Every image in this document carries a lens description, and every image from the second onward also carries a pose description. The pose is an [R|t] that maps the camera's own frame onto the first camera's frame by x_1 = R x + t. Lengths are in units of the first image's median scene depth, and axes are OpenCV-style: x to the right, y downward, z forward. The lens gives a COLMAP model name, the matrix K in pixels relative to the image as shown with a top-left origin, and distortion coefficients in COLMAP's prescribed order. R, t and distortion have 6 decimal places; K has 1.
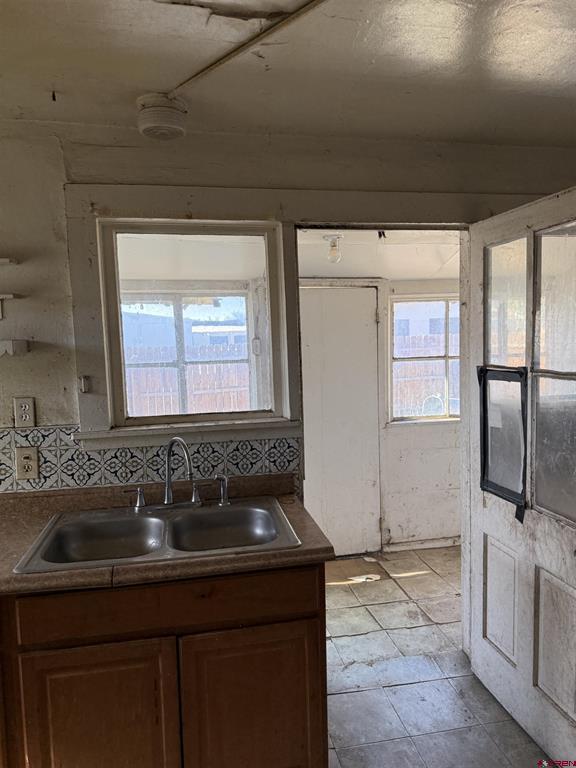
lens RADIAL K [[544.6, 0, 288.0], [0, 544.6, 384.0], [0, 0, 1]] dist [0.077336, -0.097650]
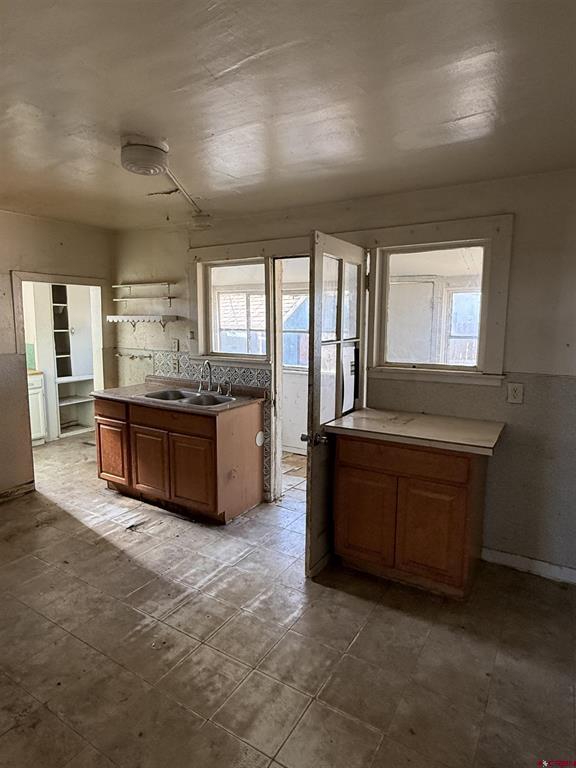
lens RADIAL K [[444.0, 0, 288.0], [0, 444.0, 384.0], [0, 0, 1]] dist [0.001348, 0.002988]
pose [[0.719409, 0.126676, -0.682937, 1.169863], [-0.080270, 0.991804, 0.099409, -0.013156], [0.689932, -0.016696, 0.723681, -0.080234]]
